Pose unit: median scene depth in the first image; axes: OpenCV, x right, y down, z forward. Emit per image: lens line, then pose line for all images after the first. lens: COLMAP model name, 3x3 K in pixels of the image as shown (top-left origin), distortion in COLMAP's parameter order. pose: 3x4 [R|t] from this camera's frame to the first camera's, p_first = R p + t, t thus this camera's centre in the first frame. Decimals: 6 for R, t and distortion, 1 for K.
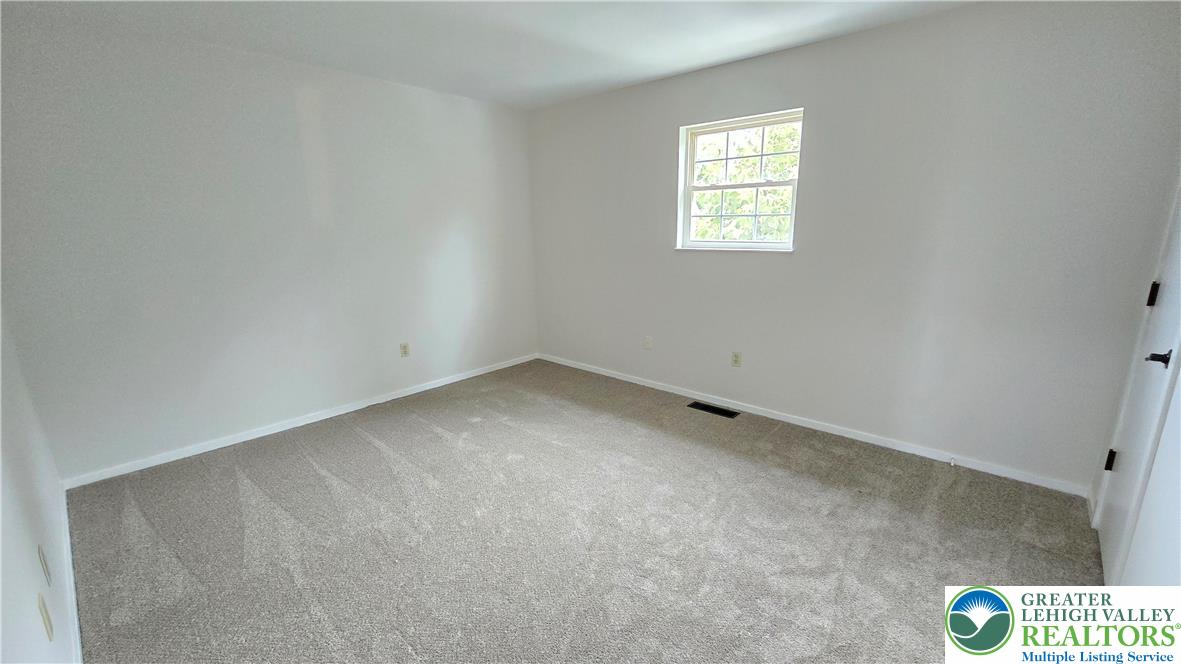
lens RADIAL K [[487.4, 0, 572.1], [0, 487.4, 338.8], [0, 0, 1]] dist [-0.000901, -0.000074]
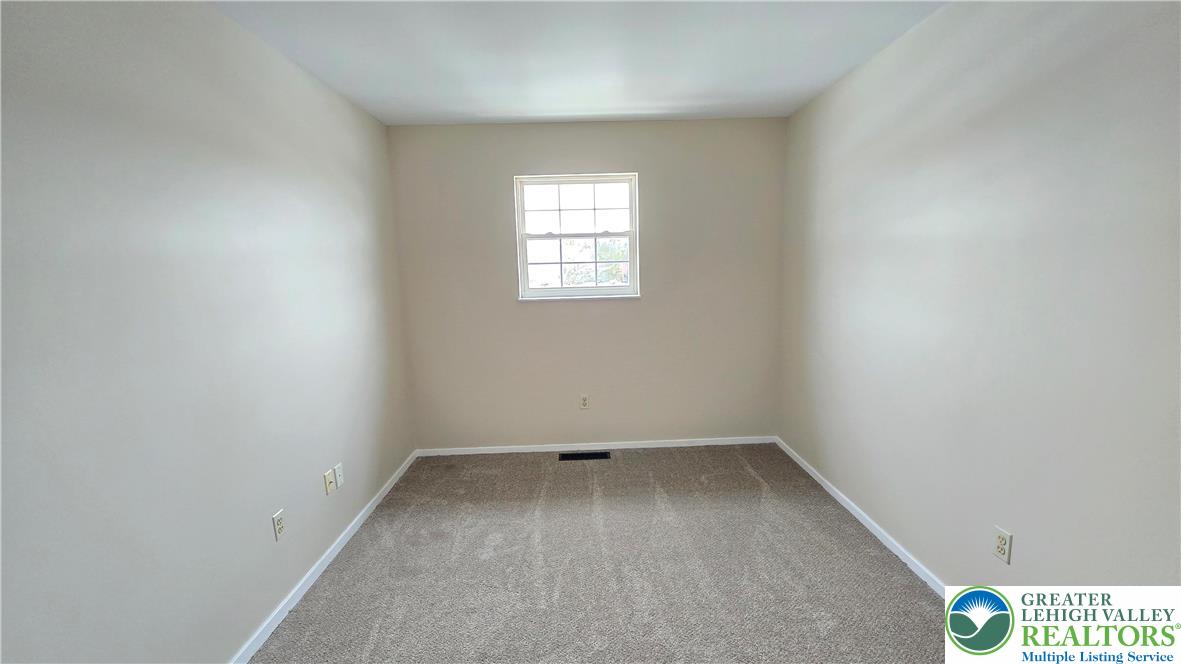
lens RADIAL K [[459.9, 0, 590.7], [0, 459.9, 325.2], [0, 0, 1]] dist [-0.000431, -0.000016]
pose [[0.713689, -0.095605, 0.693908, -0.331126], [0.180304, 0.982334, -0.050100, -0.067972], [-0.676860, 0.160870, 0.718319, 0.293277]]
